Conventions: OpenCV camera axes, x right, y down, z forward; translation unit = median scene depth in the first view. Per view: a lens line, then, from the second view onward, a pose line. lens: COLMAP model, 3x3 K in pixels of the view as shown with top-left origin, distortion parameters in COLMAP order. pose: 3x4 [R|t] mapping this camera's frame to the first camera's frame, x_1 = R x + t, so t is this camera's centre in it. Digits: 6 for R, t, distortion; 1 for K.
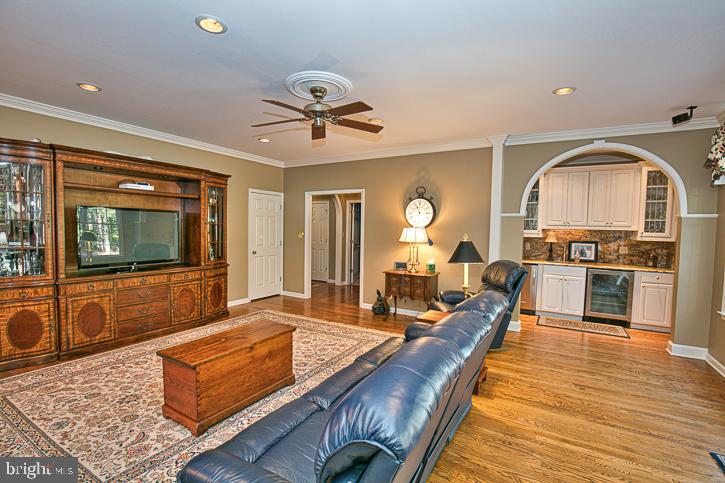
lens RADIAL K [[333.1, 0, 364.6], [0, 333.1, 245.5], [0, 0, 1]] dist [-0.041202, 0.009171]
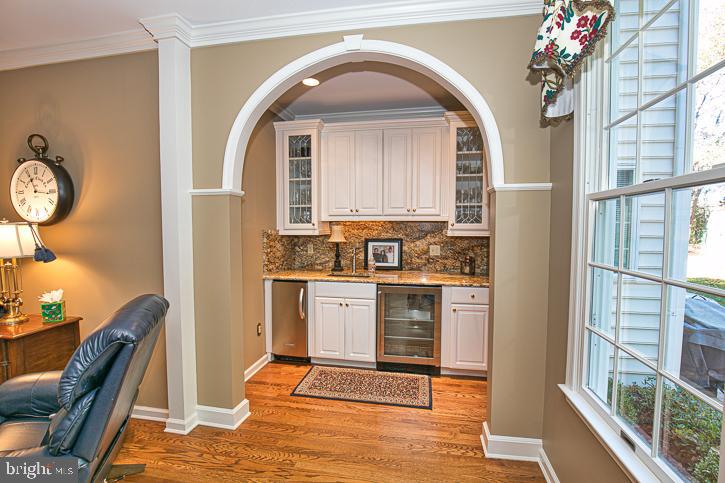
lens RADIAL K [[333.1, 0, 364.6], [0, 333.1, 245.5], [0, 0, 1]] dist [-0.041202, 0.009171]
pose [[0.935626, -0.039986, 0.350722, 0.432328], [0.037460, 0.999200, 0.013988, -0.011221], [-0.351000, 0.000050, 0.936375, 0.419353]]
